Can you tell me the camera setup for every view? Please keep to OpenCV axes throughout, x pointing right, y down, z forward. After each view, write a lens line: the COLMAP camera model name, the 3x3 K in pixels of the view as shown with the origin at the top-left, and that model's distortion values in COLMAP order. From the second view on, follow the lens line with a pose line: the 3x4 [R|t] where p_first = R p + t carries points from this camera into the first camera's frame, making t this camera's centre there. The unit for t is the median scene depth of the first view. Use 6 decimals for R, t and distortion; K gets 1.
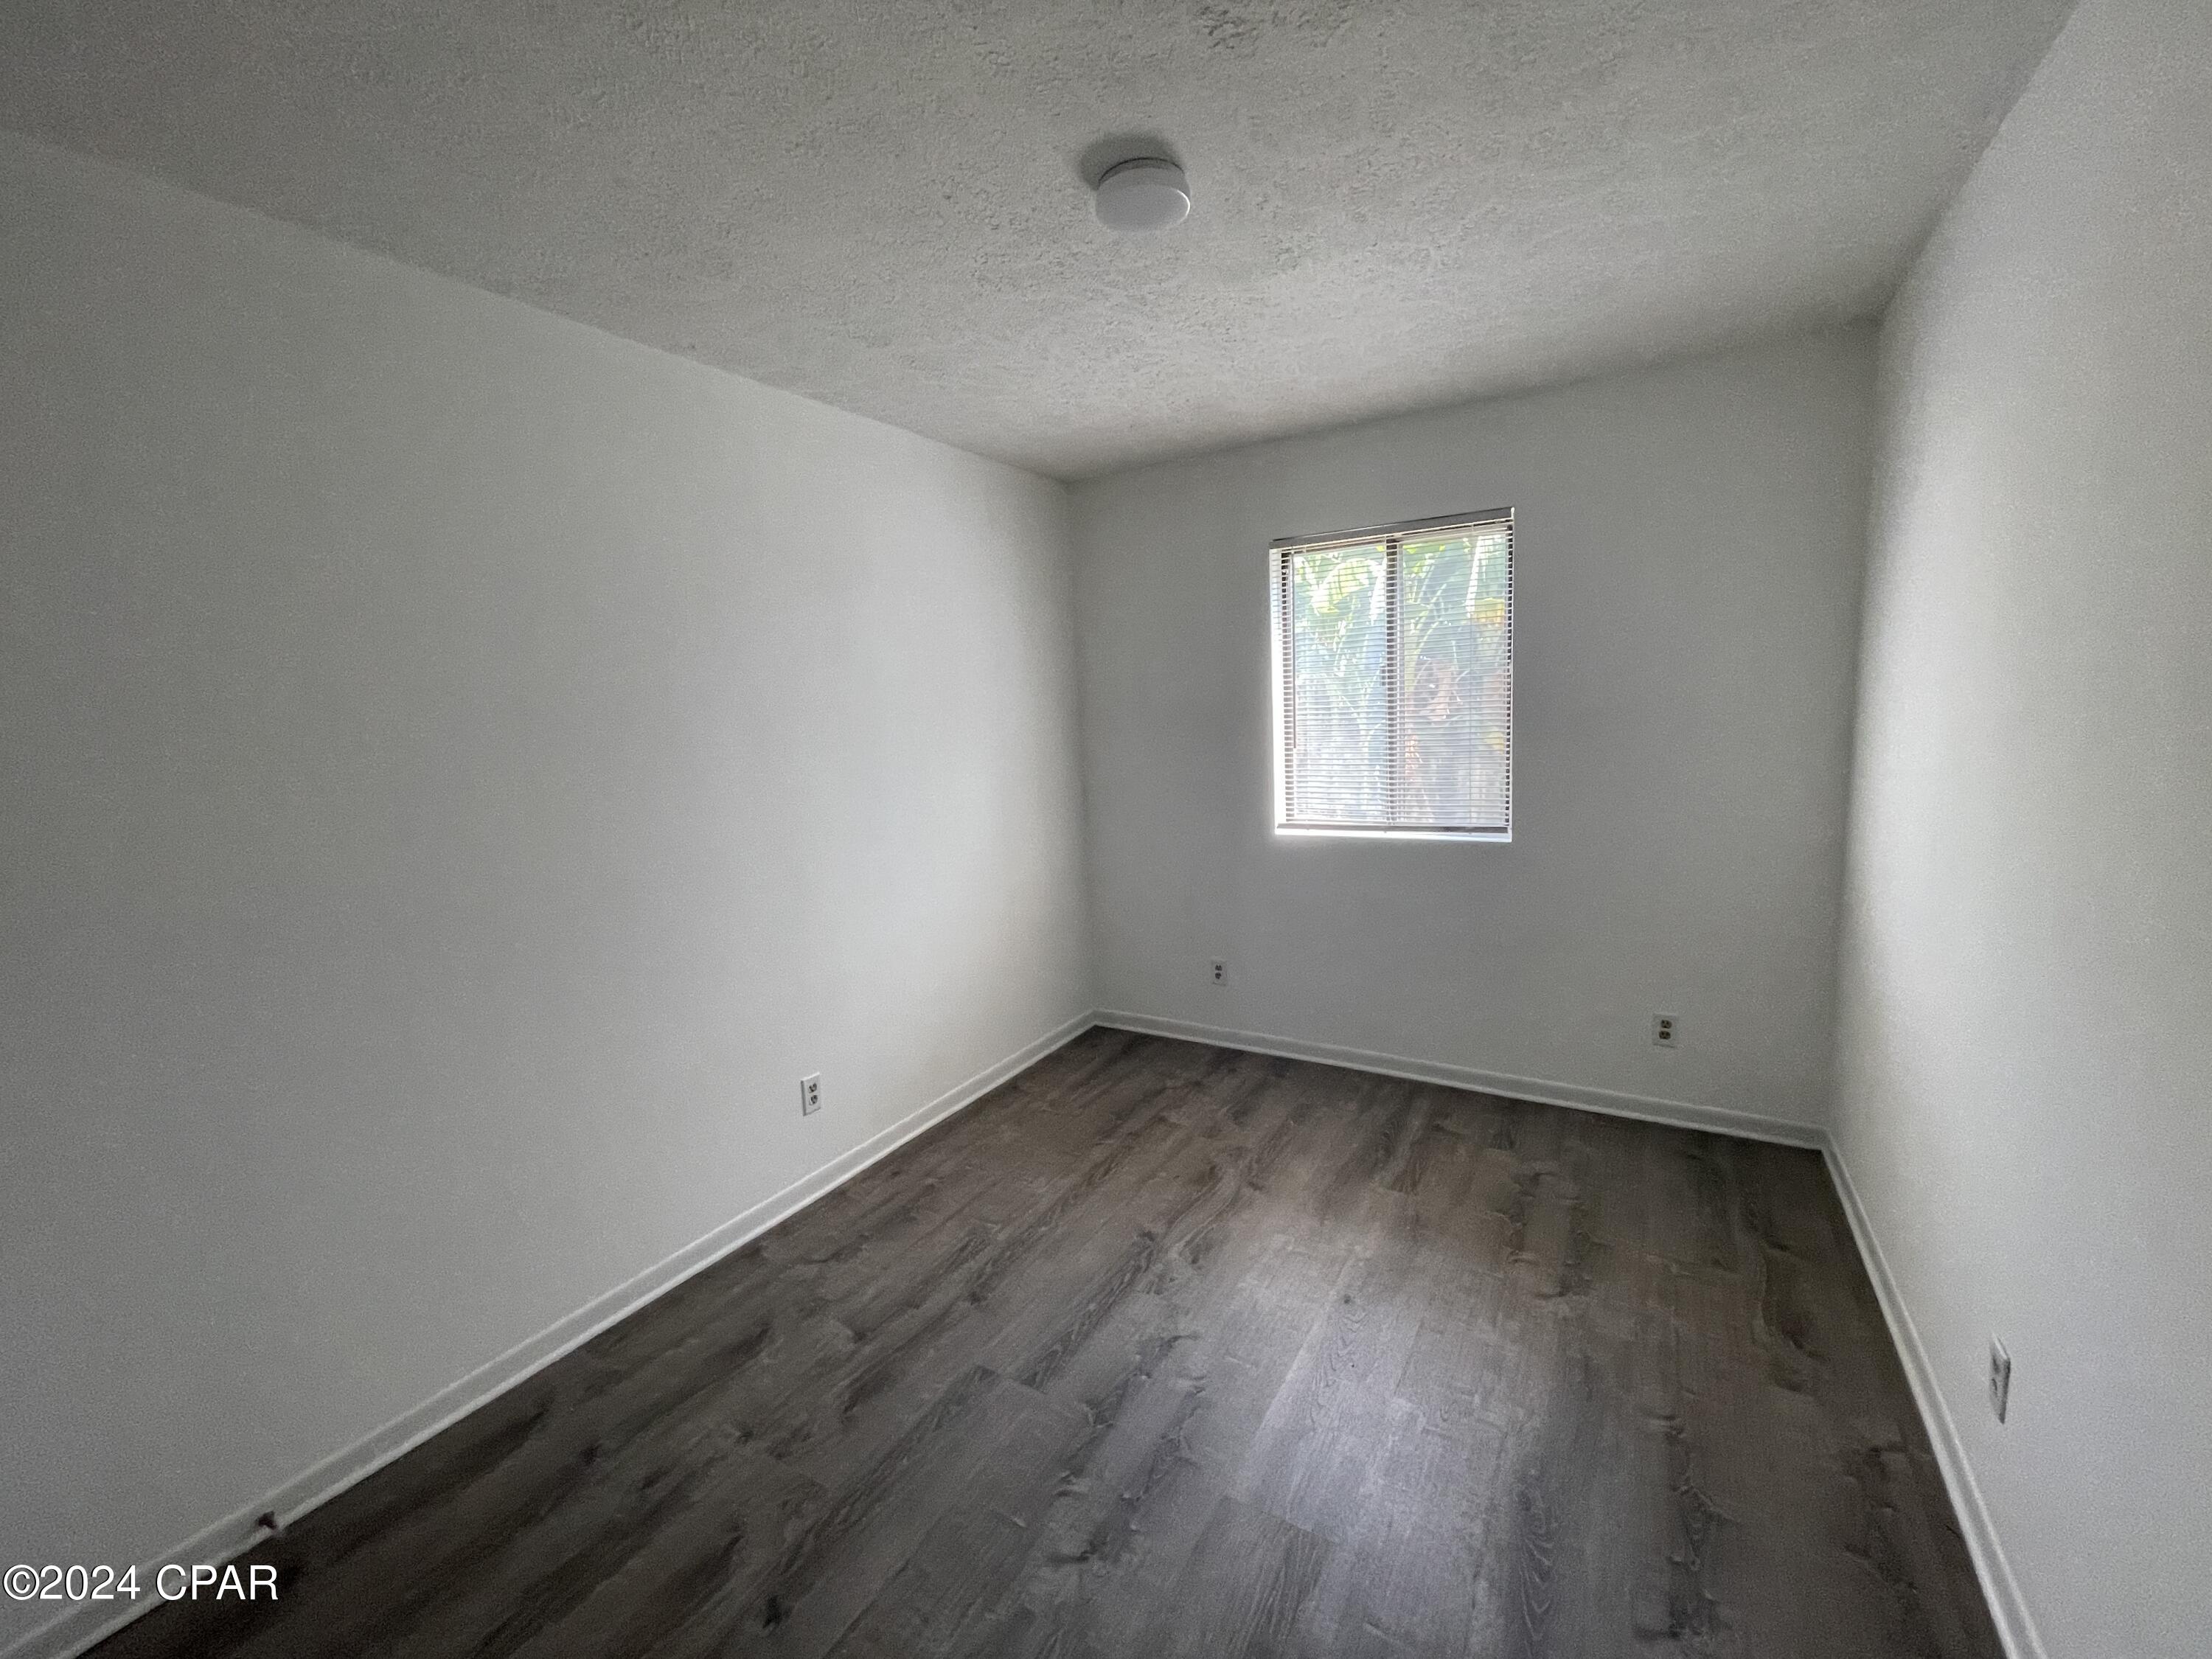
lens RADIAL K [[897.2, 0, 1099.2], [0, 897.2, 839.7], [0, 0, 1]] dist [-0.002979, 0.001242]
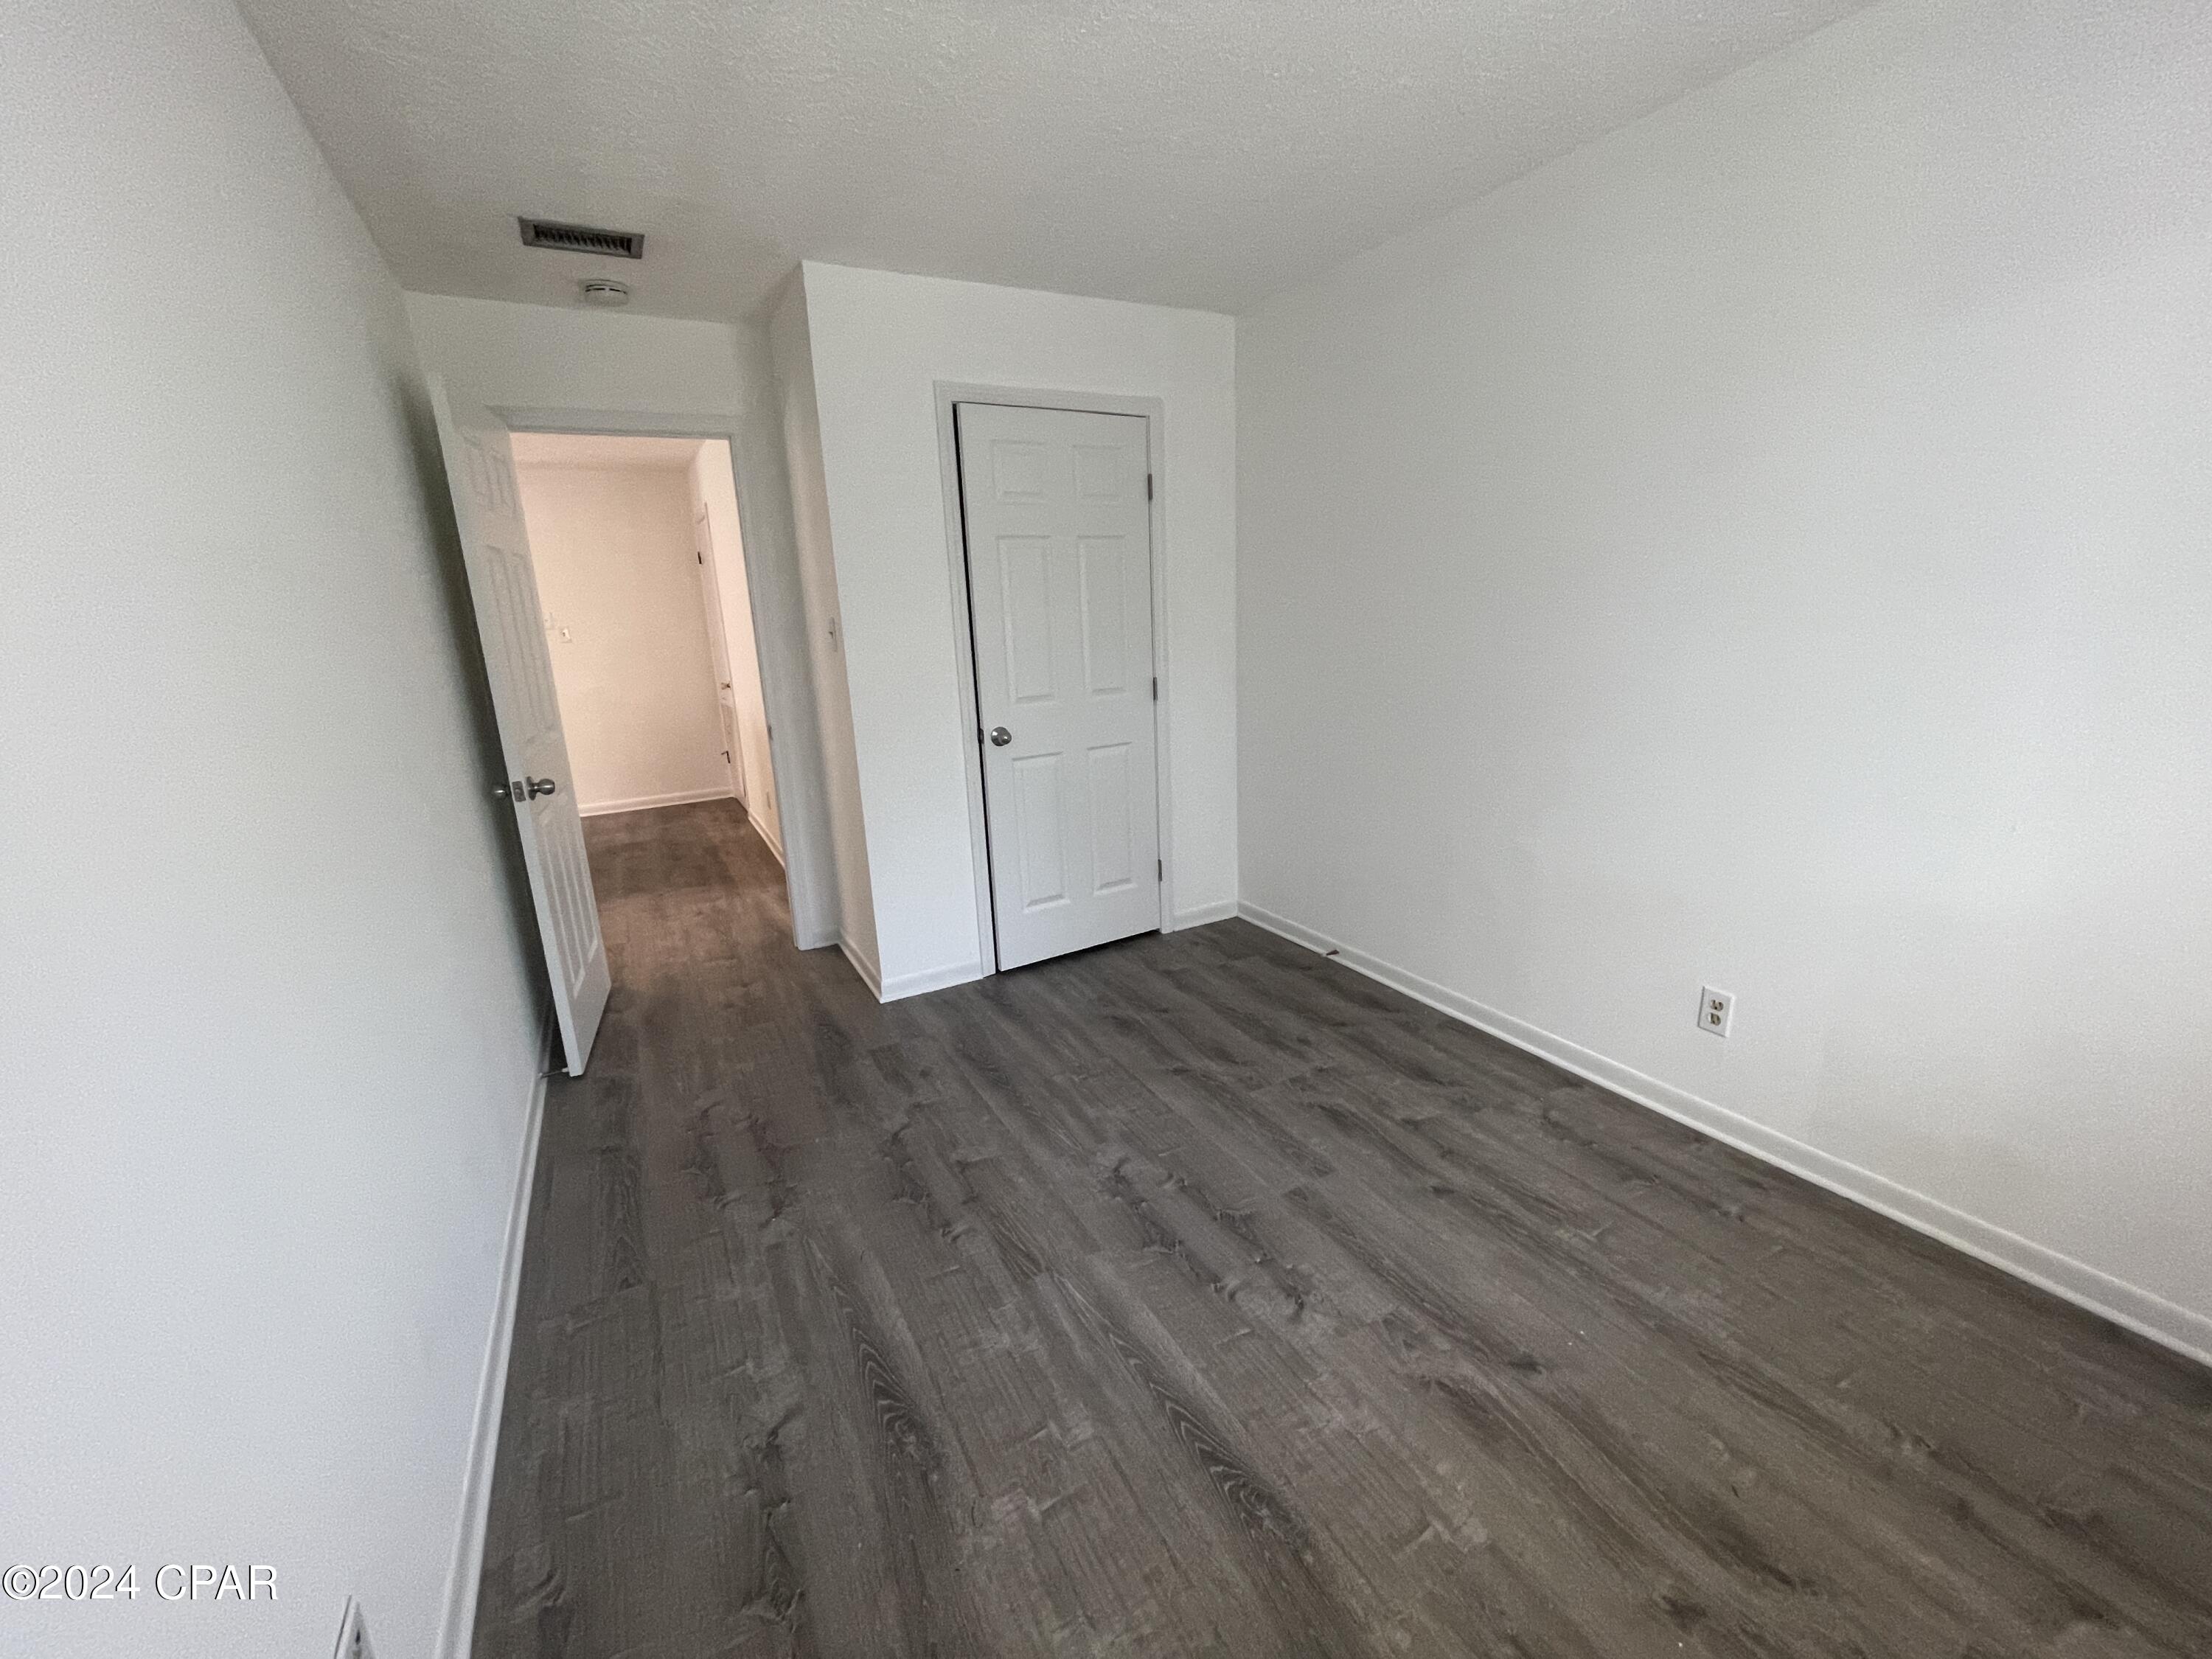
lens RADIAL K [[897.2, 0, 1099.1], [0, 897.2, 825.5], [0, 0, 1]] dist [-0.002979, 0.001242]
pose [[-0.507459, 0.272365, -0.817498, 0.672973], [-0.058730, 0.935591, 0.348166, -0.142420], [0.859672, 0.224692, -0.458778, 0.995230]]
